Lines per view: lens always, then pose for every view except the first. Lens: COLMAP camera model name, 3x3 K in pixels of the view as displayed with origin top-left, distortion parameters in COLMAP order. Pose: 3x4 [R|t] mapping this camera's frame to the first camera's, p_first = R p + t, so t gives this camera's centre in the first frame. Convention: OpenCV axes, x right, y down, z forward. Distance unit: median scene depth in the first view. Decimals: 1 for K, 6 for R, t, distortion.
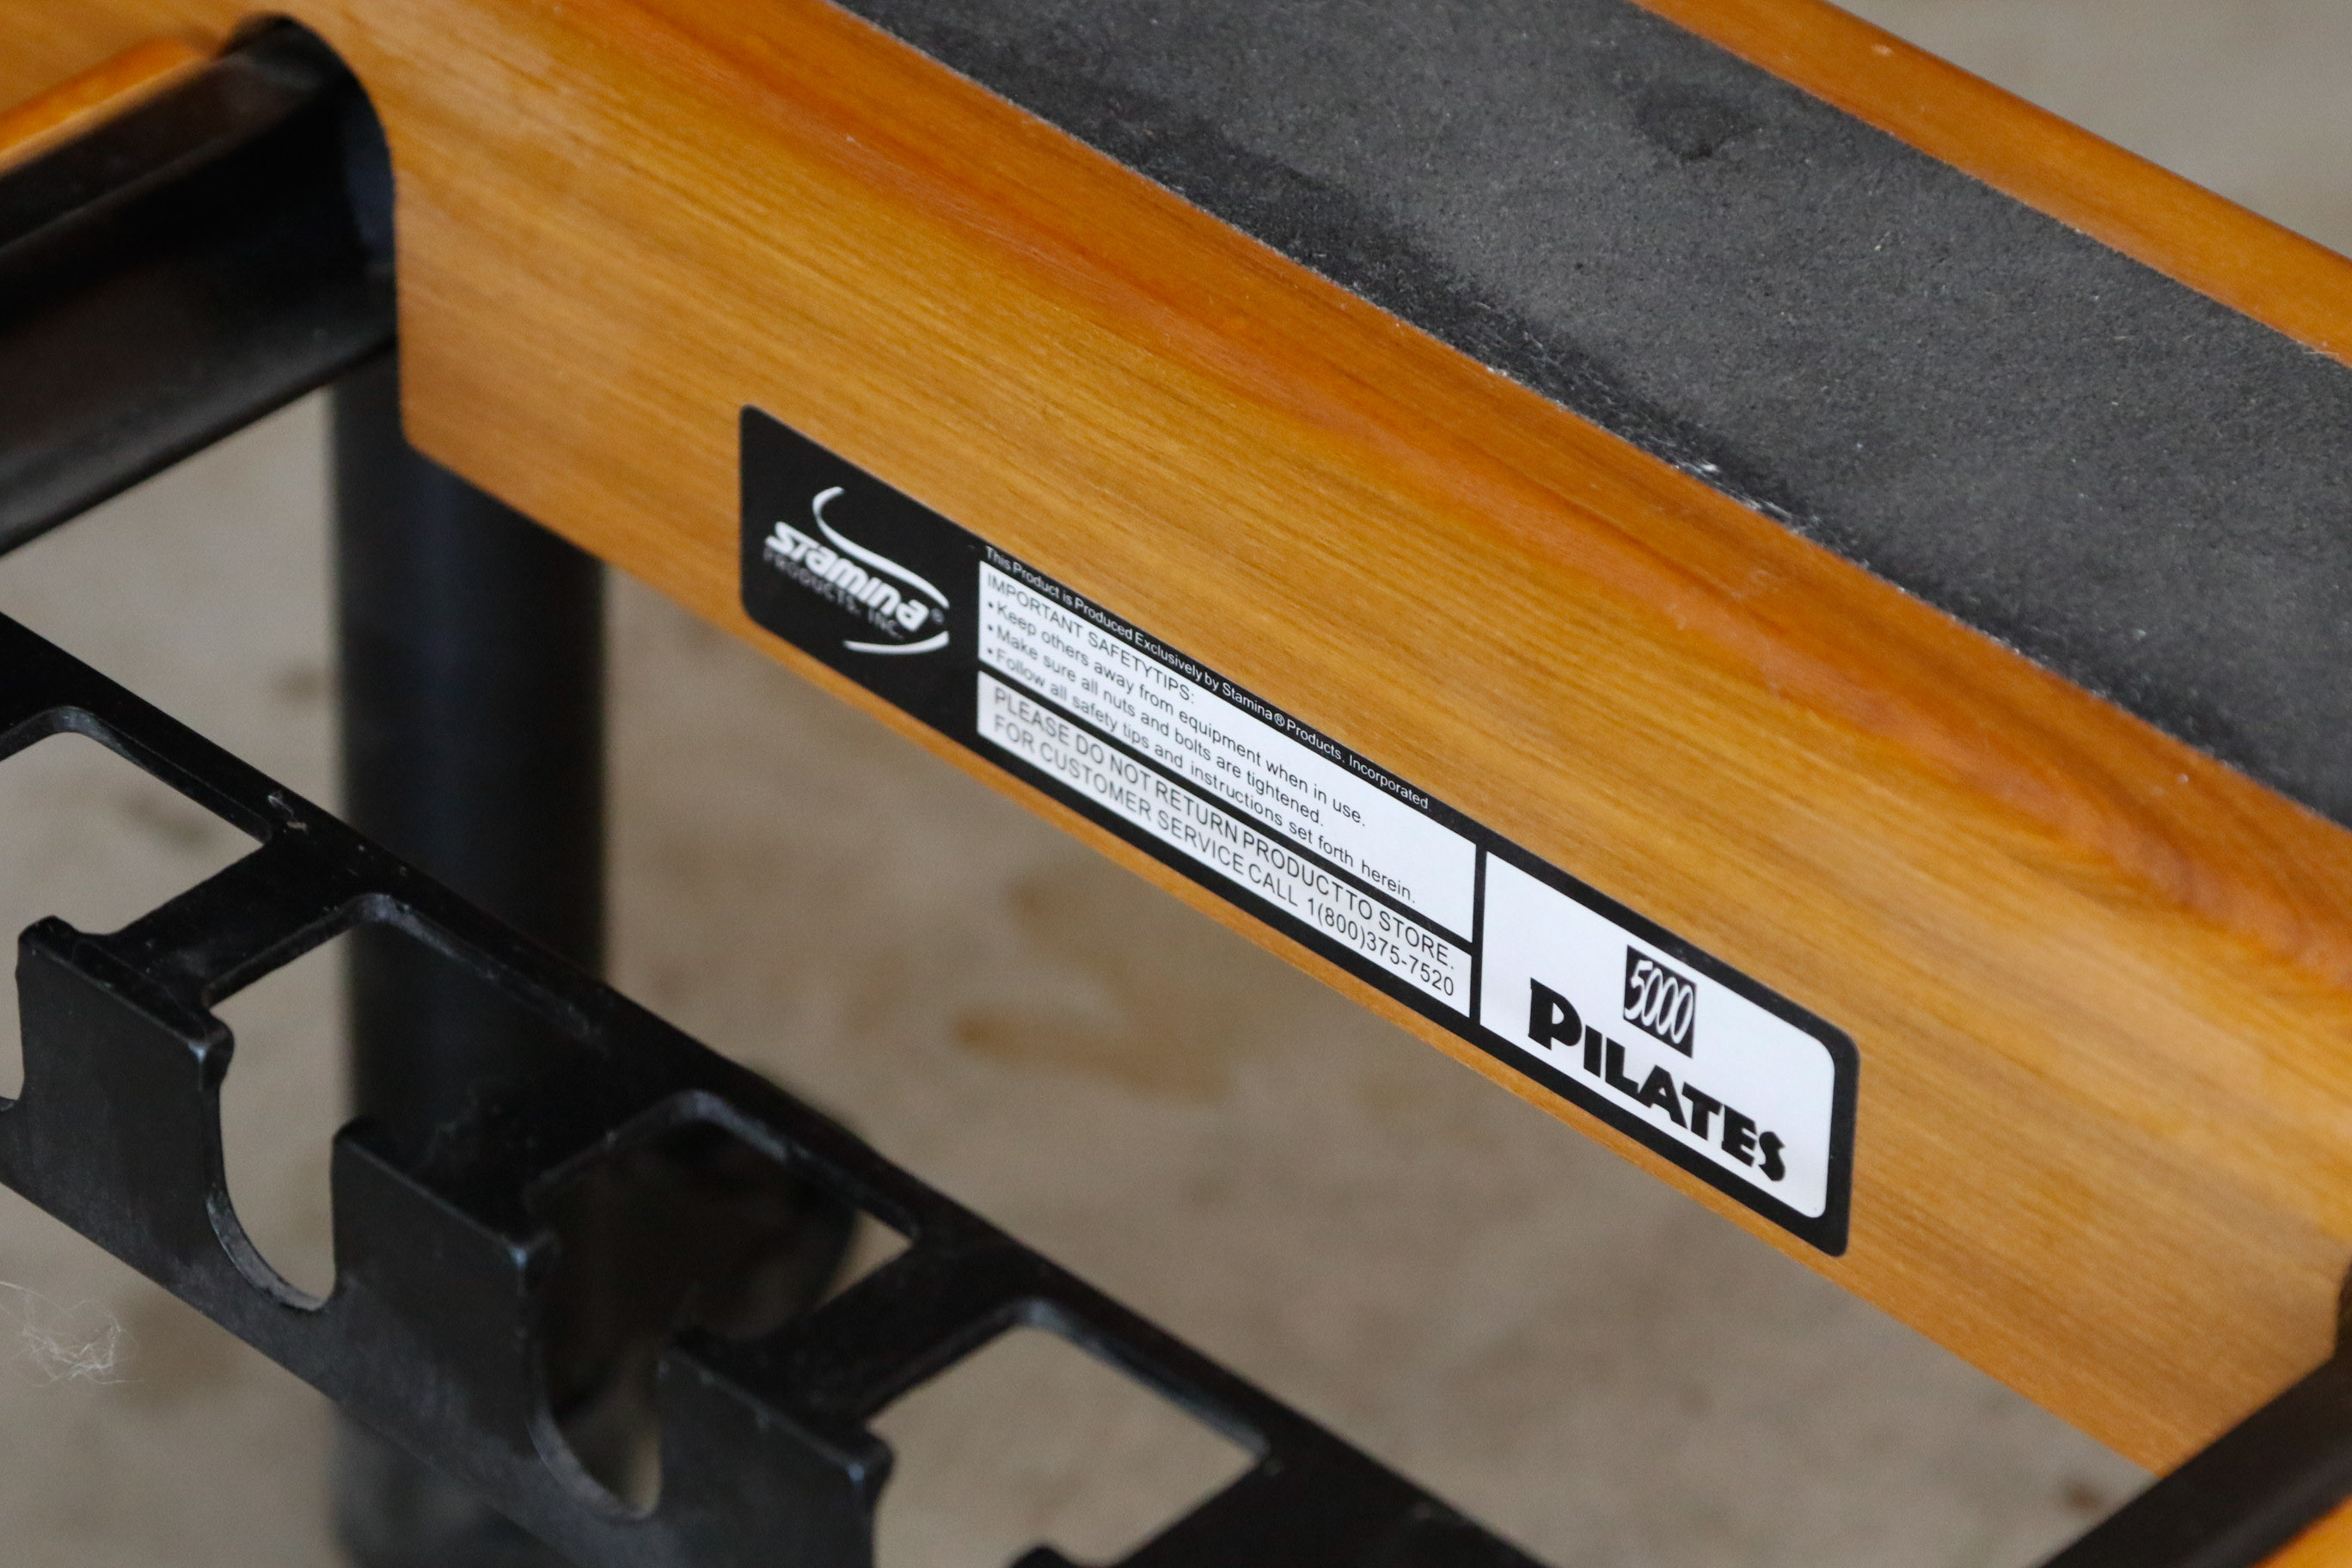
lens RADIAL K [[10001.7, 0, 1176.0], [0, 10001.7, 784.0], [0, 0, 1]] dist [0.441986, 2.015532]
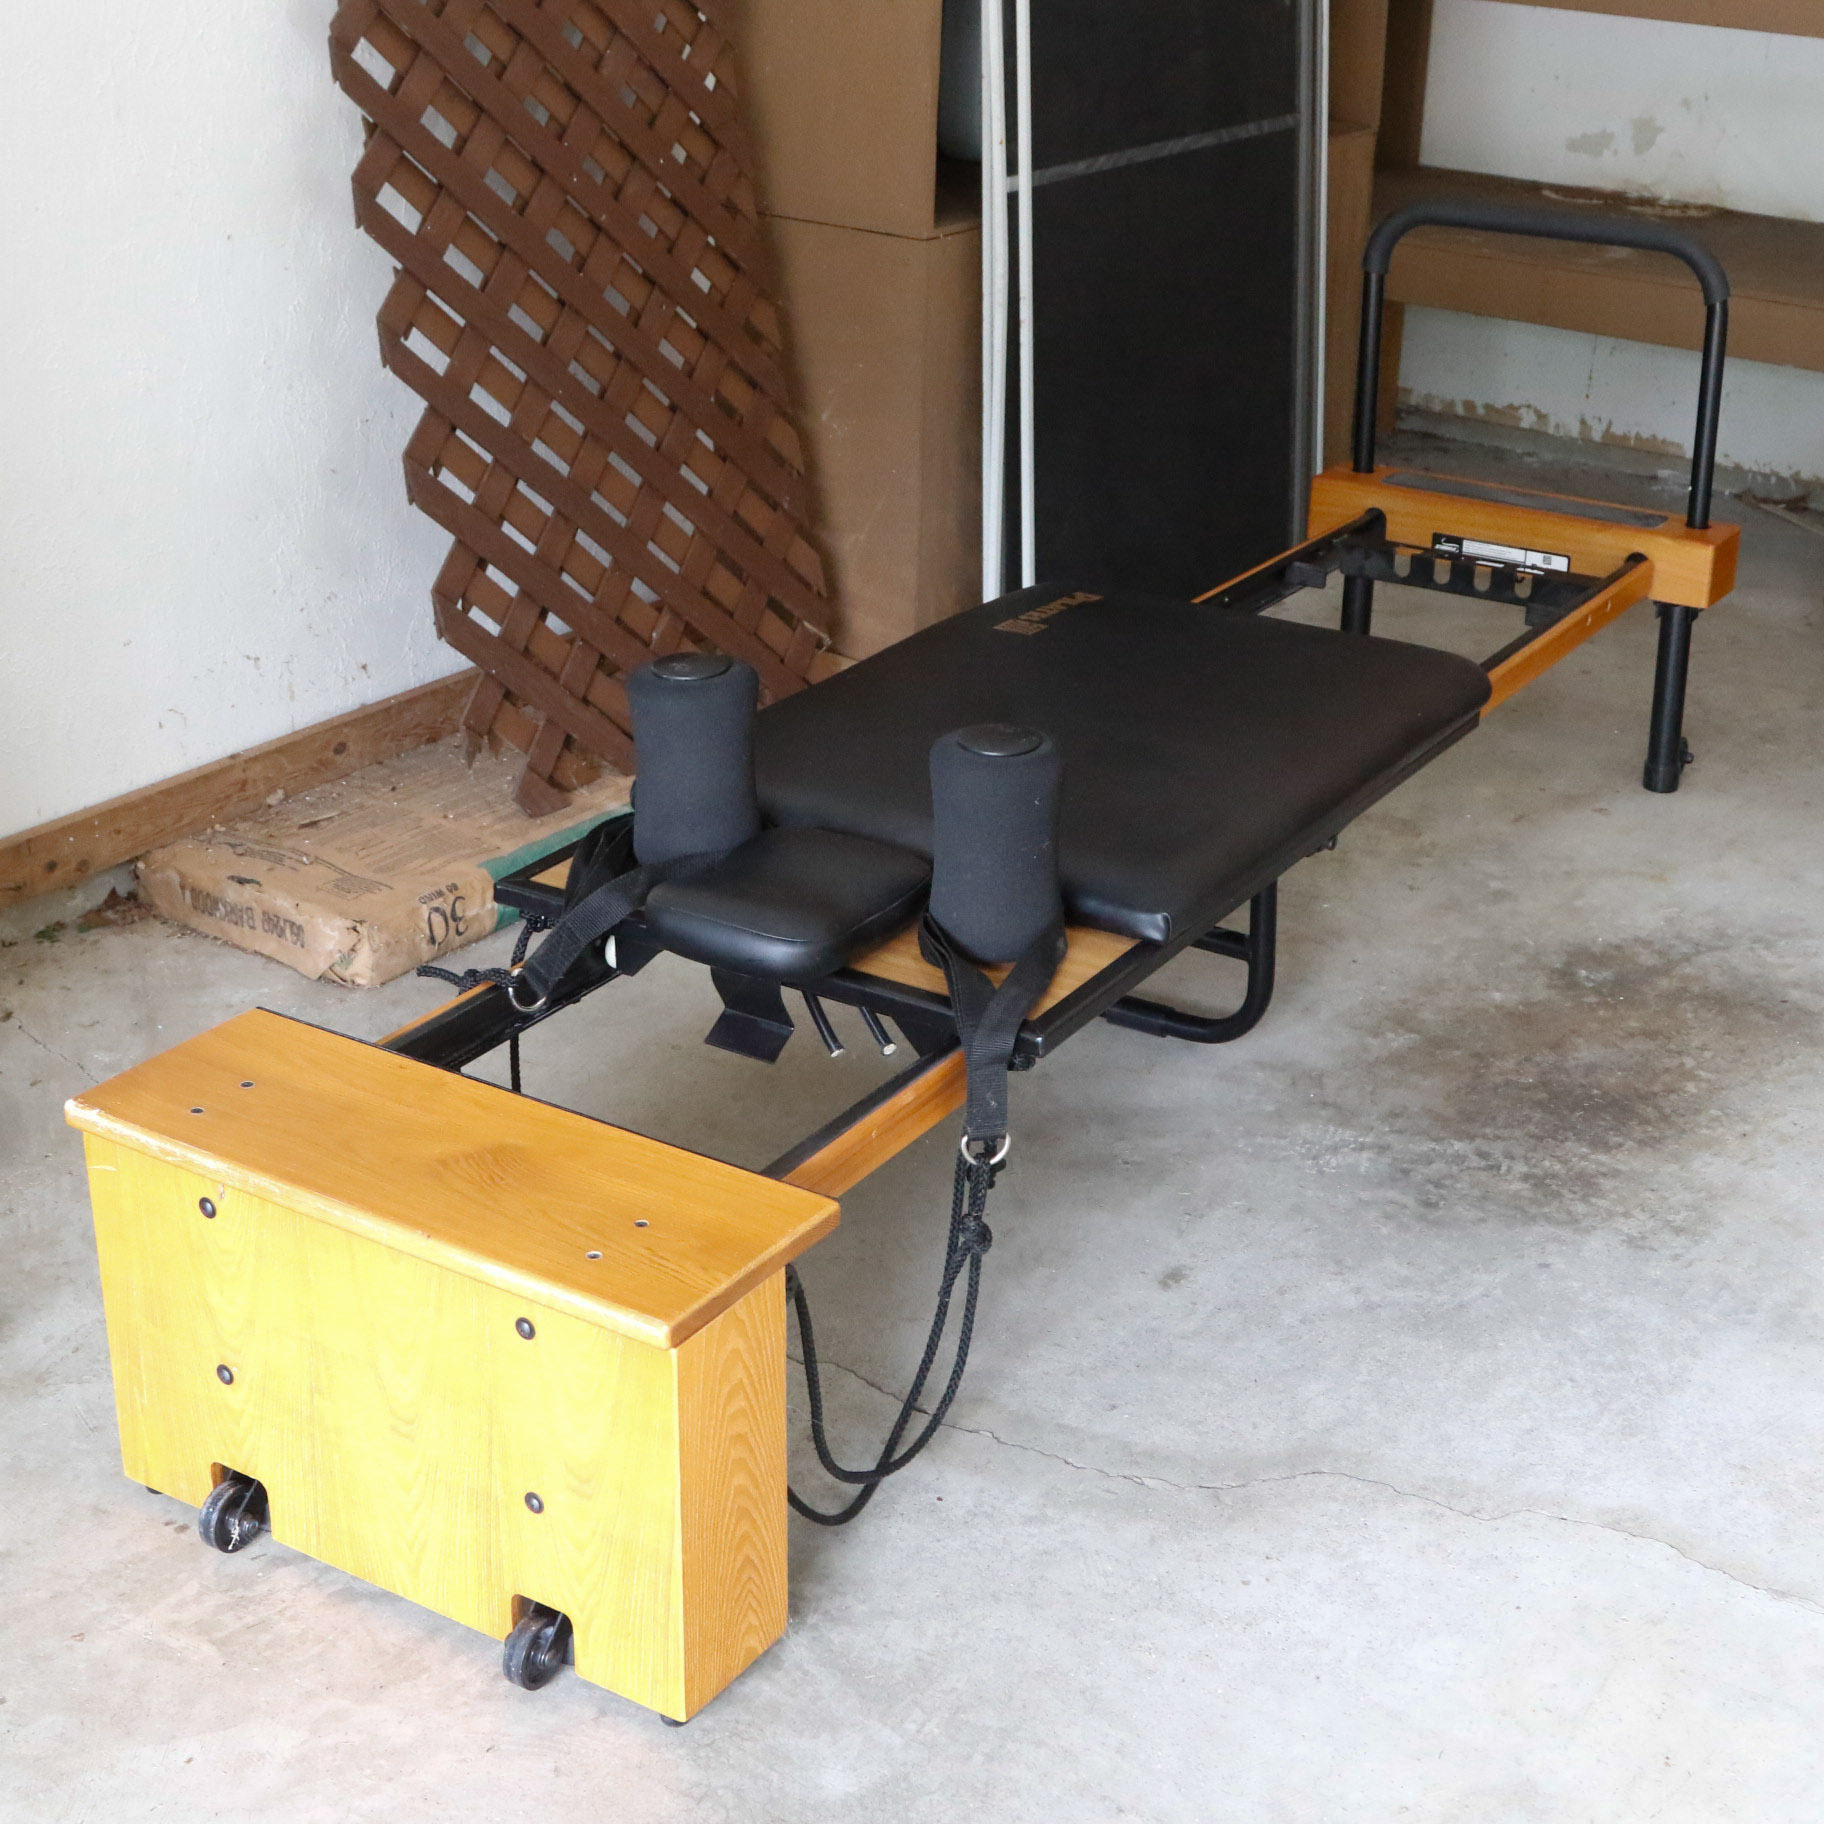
lens RADIAL K [[3011.8, 0, 912.0], [0, 3011.8, 912.0], [0, 0, 1]] dist [-0.037928, -0.214382]
pose [[0.976918, -0.083322, 0.196693, -1.241380], [0.126982, 0.966957, -0.221066, 0.980166], [-0.171774, 0.240940, 0.955218, -1.794738]]
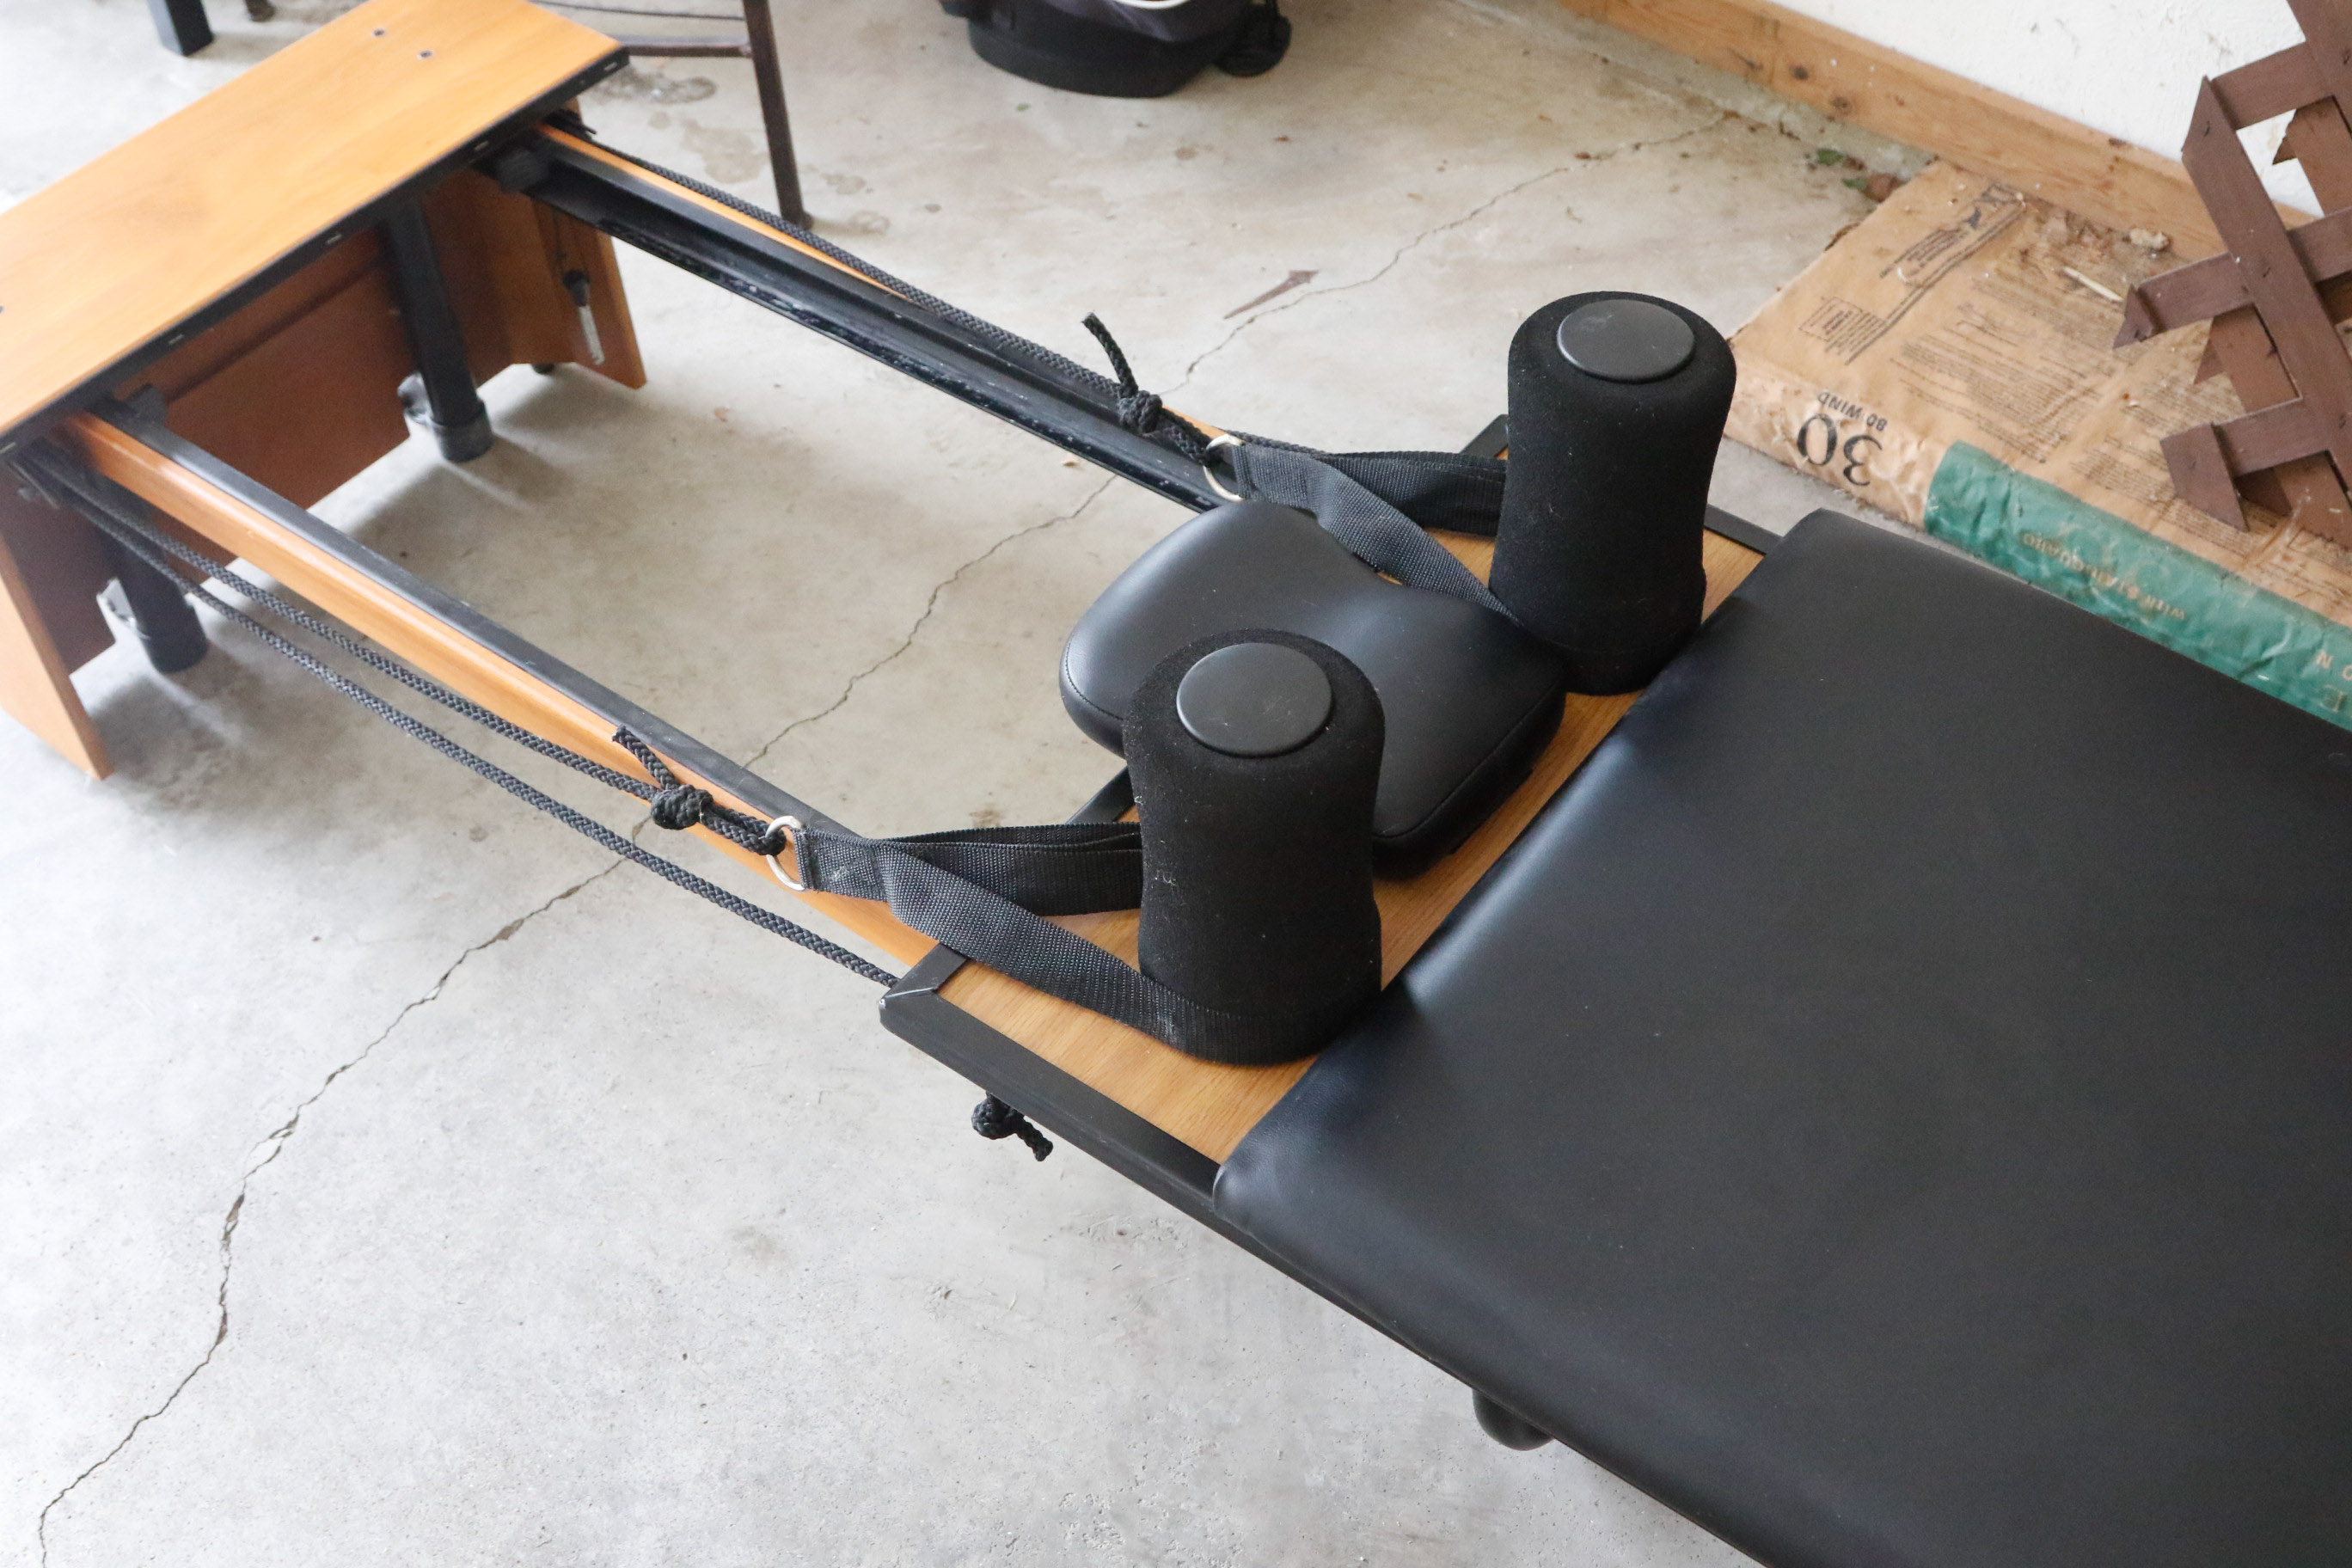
lens RADIAL K [[2644.8, 0, 1176.0], [0, 2644.8, 784.0], [0, 0, 1]] dist [-0.093402, 0.043606]
pose [[0.105281, 0.707769, -0.698554, 0.123051], [-0.571031, 0.618129, 0.540222, -0.179670], [0.814149, 0.342021, 0.469236, -0.163835]]
